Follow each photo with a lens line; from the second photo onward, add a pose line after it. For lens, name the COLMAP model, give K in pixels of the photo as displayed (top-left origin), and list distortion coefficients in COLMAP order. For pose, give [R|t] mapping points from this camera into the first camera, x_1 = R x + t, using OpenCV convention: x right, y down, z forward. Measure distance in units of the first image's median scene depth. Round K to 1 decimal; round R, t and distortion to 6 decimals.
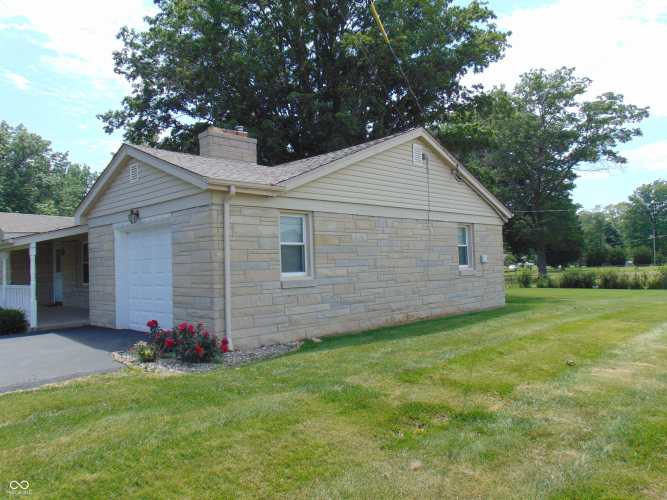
lens RADIAL K [[498.9, 0, 333.8], [0, 498.9, 251.0], [0, 0, 1]] dist [-0.000439, 0.002340]
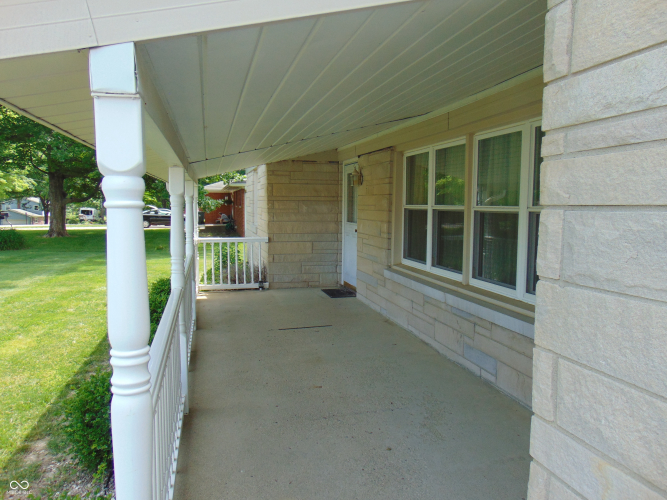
lens RADIAL K [[498.9, 0, 333.6], [0, 498.9, 250.1], [0, 0, 1]] dist [-0.000439, 0.002340]
pose [[0.853102, 0.080767, -0.515455, -0.318851], [-0.015103, 0.991354, 0.130339, 0.007108], [0.521526, -0.103408, 0.846946, 0.586927]]
